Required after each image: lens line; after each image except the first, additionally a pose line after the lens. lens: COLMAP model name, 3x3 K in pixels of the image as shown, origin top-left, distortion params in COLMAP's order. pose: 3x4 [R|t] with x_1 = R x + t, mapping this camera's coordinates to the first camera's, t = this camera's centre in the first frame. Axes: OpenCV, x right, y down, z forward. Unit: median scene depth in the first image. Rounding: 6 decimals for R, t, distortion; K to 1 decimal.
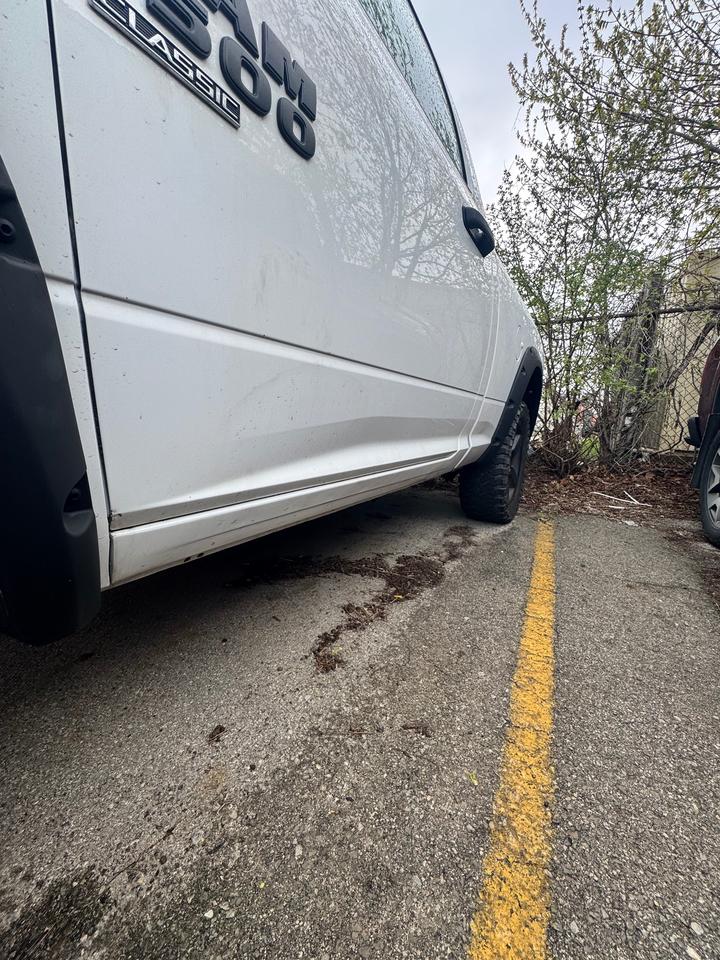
lens RADIAL K [[384.3, 0, 360.9], [0, 384.3, 480.4], [0, 0, 1]] dist [-0.001924, 0.000254]
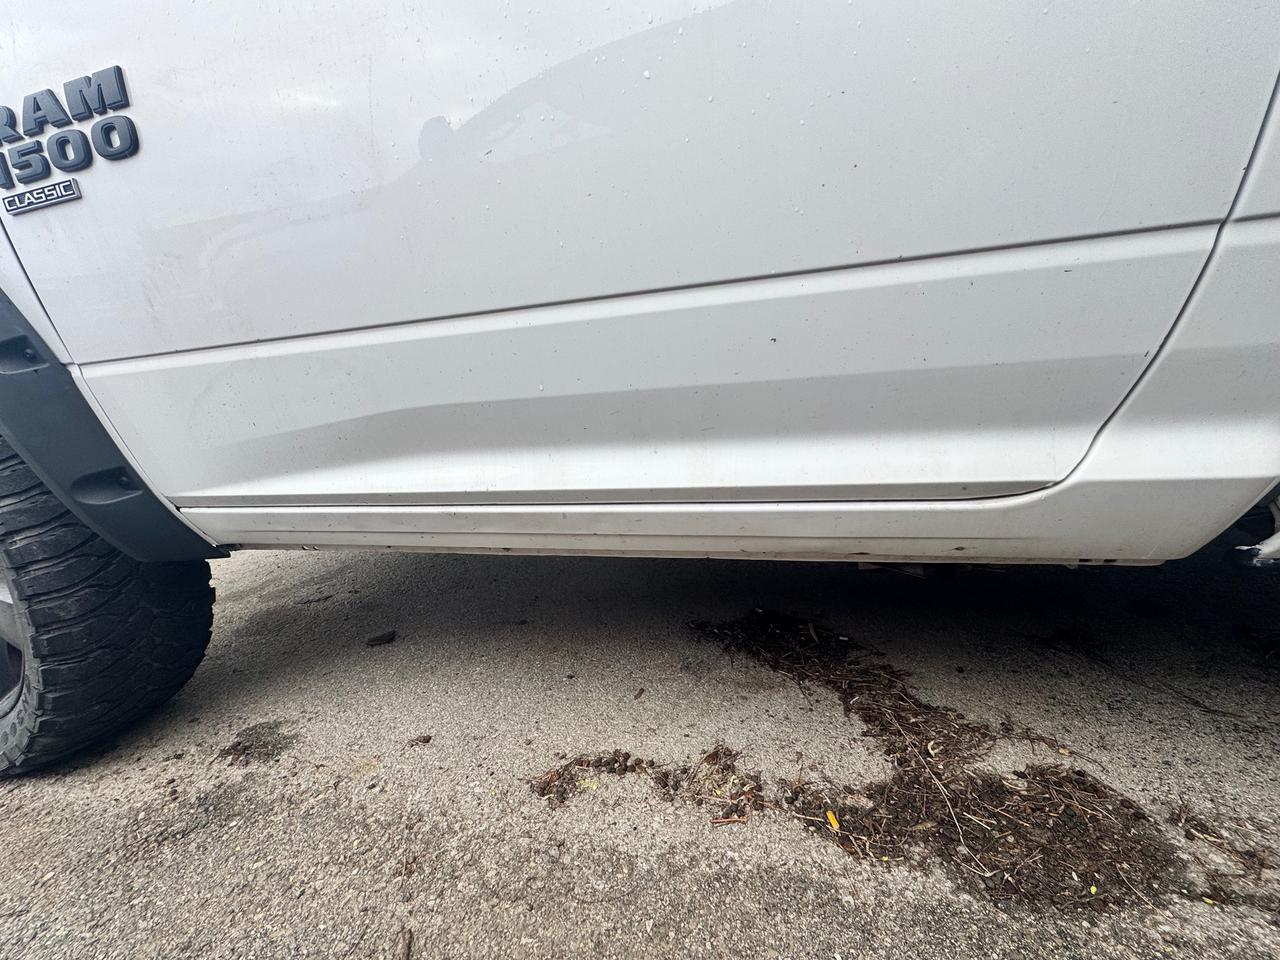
lens RADIAL K [[512.4, 0, 638.6], [0, 512.4, 480.2], [0, 0, 1]] dist [-0.001924, 0.000254]
pose [[0.266025, 0.134186, -0.954581, 0.543823], [-0.073228, 0.990216, 0.118788, -0.107311], [0.961181, 0.038302, 0.273249, 0.689101]]
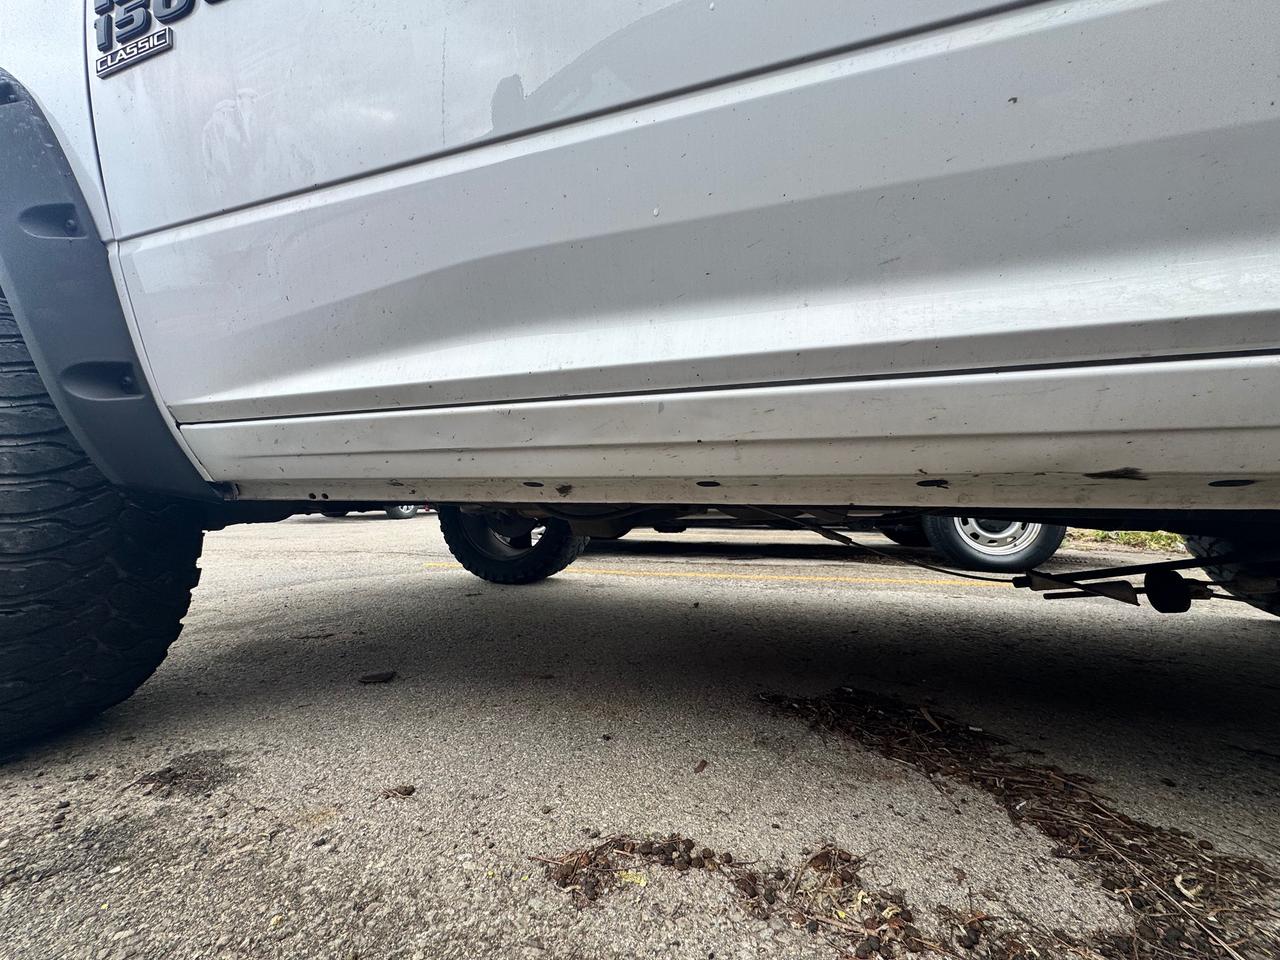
lens RADIAL K [[512.4, 0, 638.4], [0, 512.4, 479.7], [0, 0, 1]] dist [-0.001924, 0.000254]
pose [[0.203257, -0.073180, -0.976387, 0.398922], [-0.162724, 0.980810, -0.107386, 0.078669], [0.965509, 0.180709, 0.187449, 0.684102]]
